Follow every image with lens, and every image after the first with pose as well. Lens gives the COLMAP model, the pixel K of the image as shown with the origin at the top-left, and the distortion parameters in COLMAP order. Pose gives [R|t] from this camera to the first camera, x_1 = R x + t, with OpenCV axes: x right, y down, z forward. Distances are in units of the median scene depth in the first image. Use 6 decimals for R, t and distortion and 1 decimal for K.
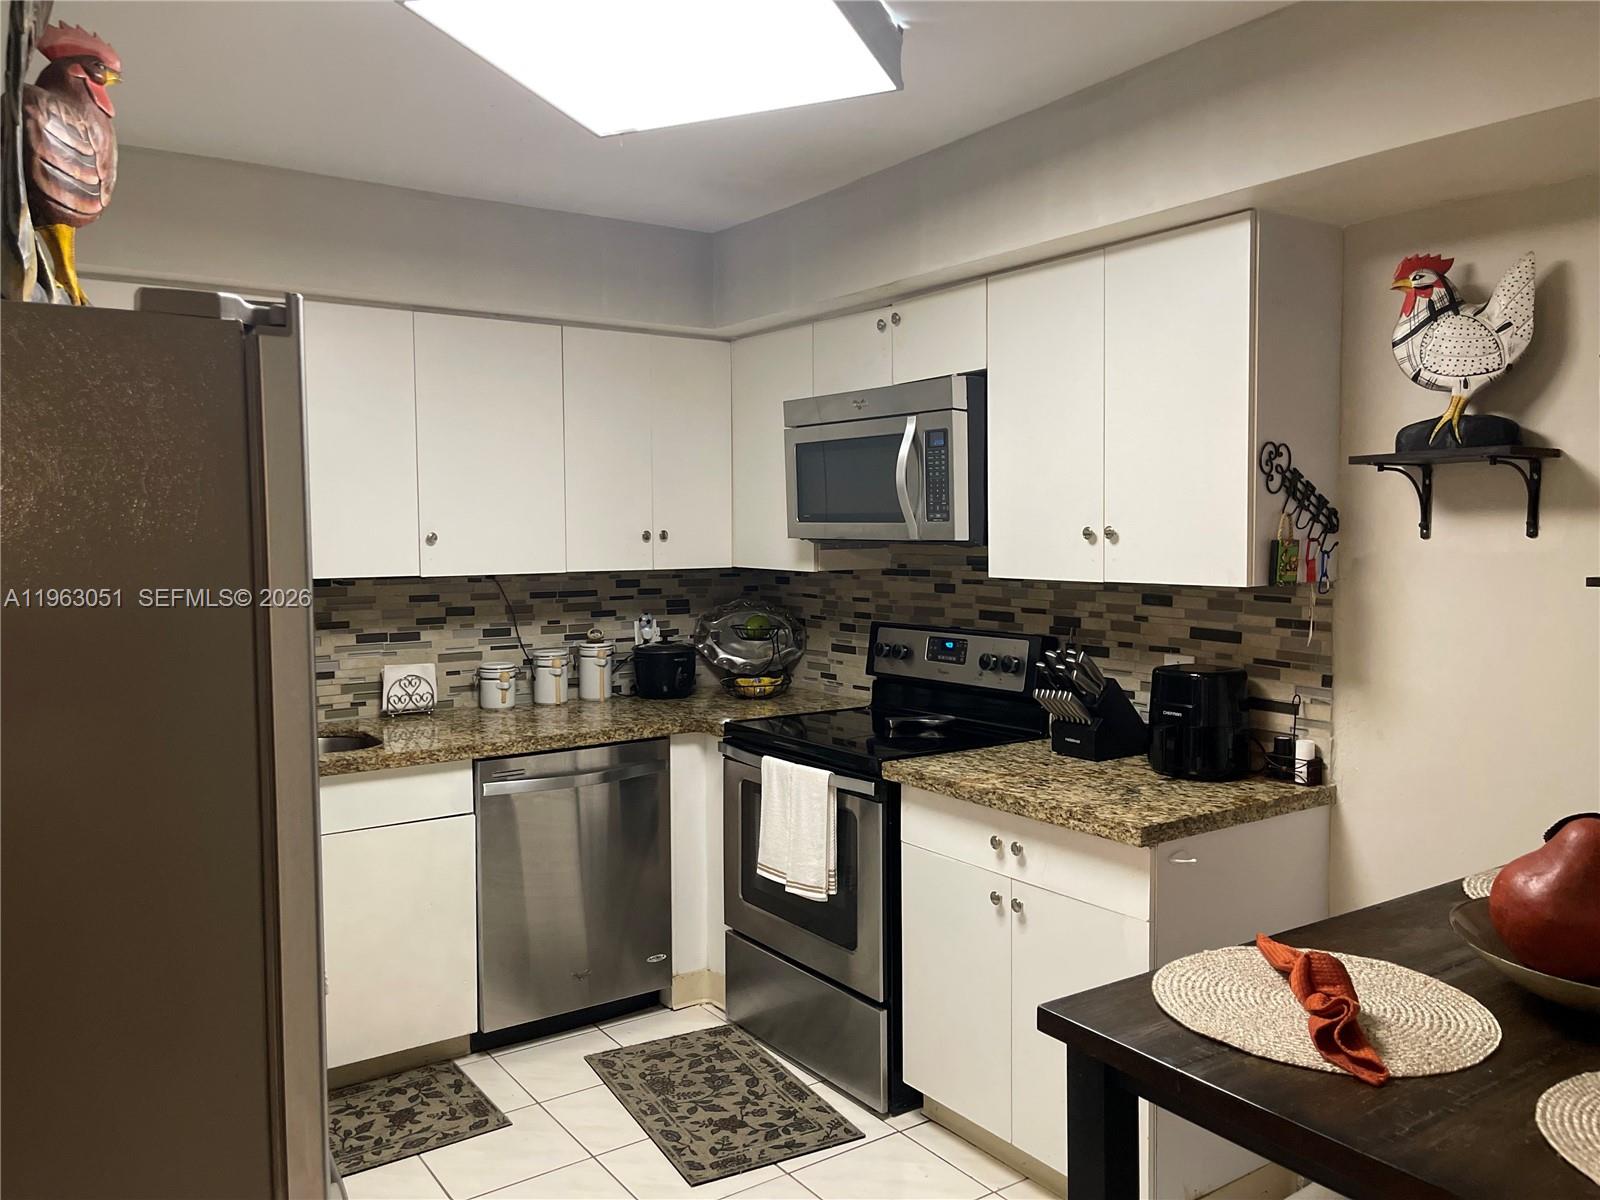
lens RADIAL K [[1203.7, 0, 812.2], [0, 1203.7, 607.5], [0, 0, 1]] dist [0.057262, -0.086744]
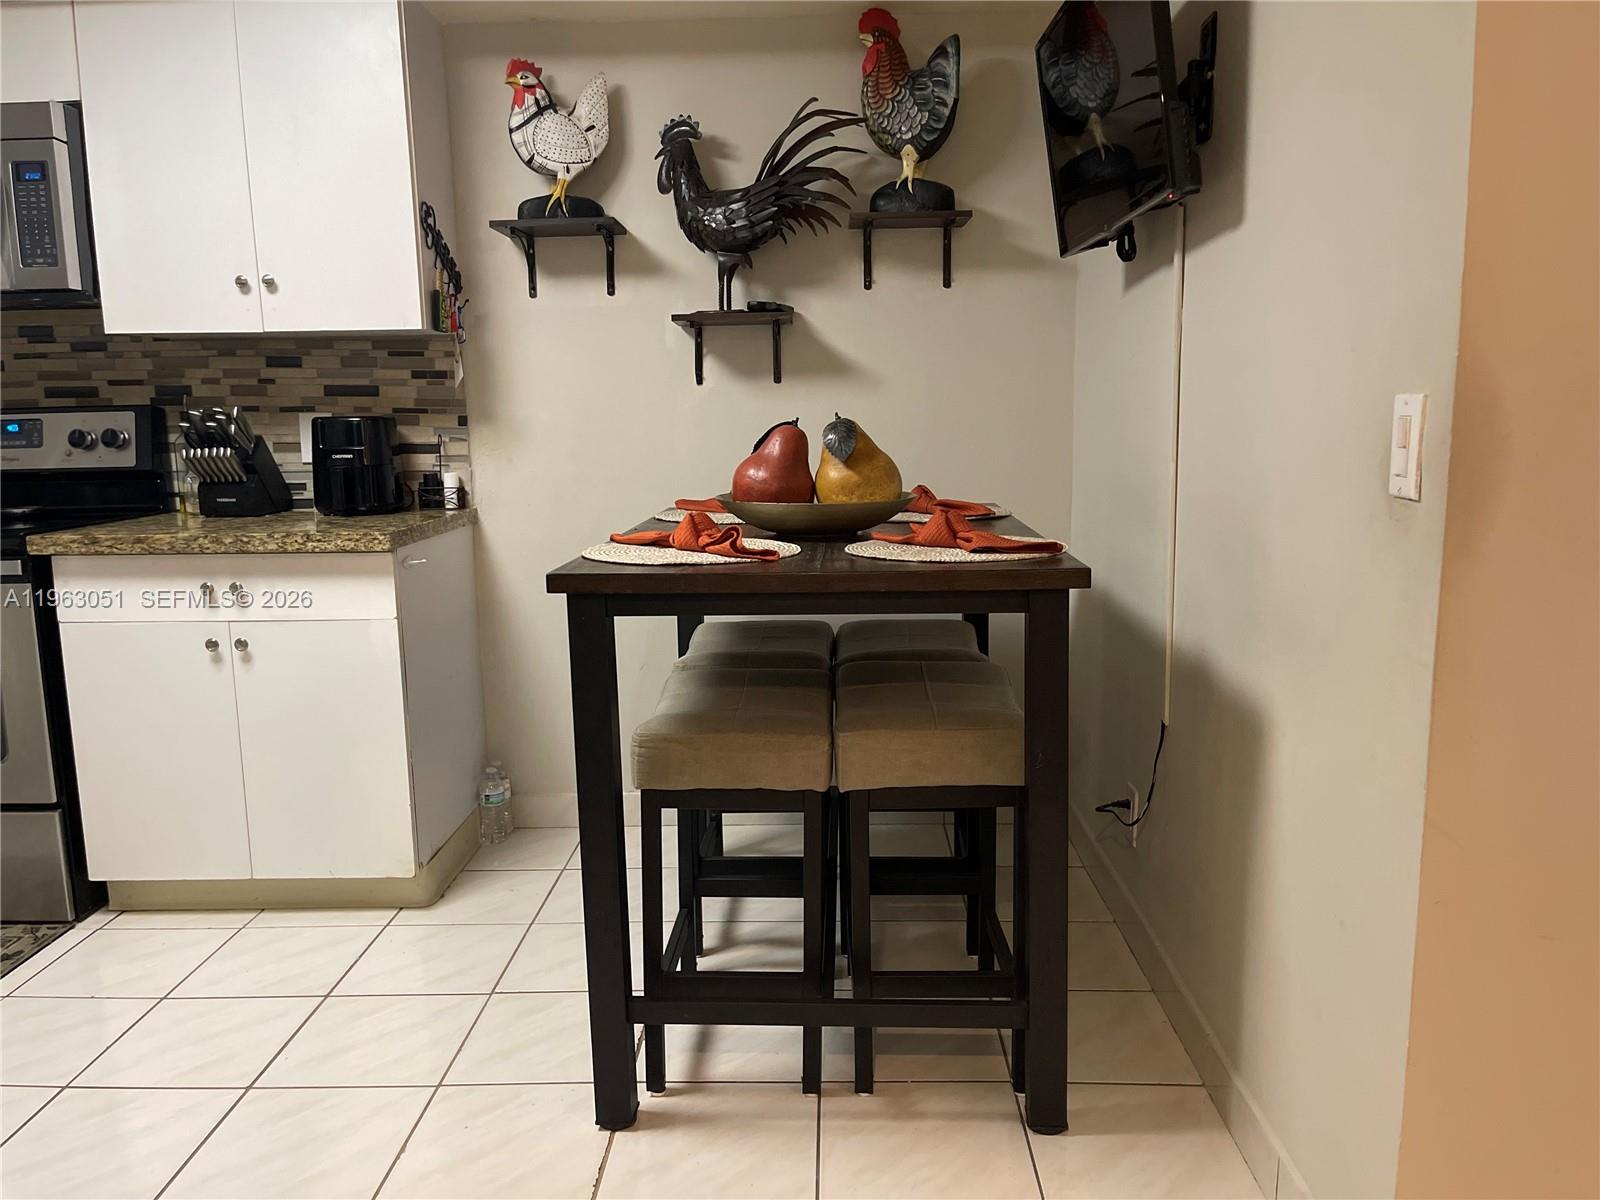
lens RADIAL K [[1203.7, 0, 801.0], [0, 1203.7, 598.2], [0, 0, 1]] dist [0.057262, -0.086744]
pose [[0.597026, -0.130996, 0.791454, -0.343453], [0.063901, 0.991209, 0.115855, 0.116897], [-0.799673, -0.018594, 0.600148, 0.012895]]
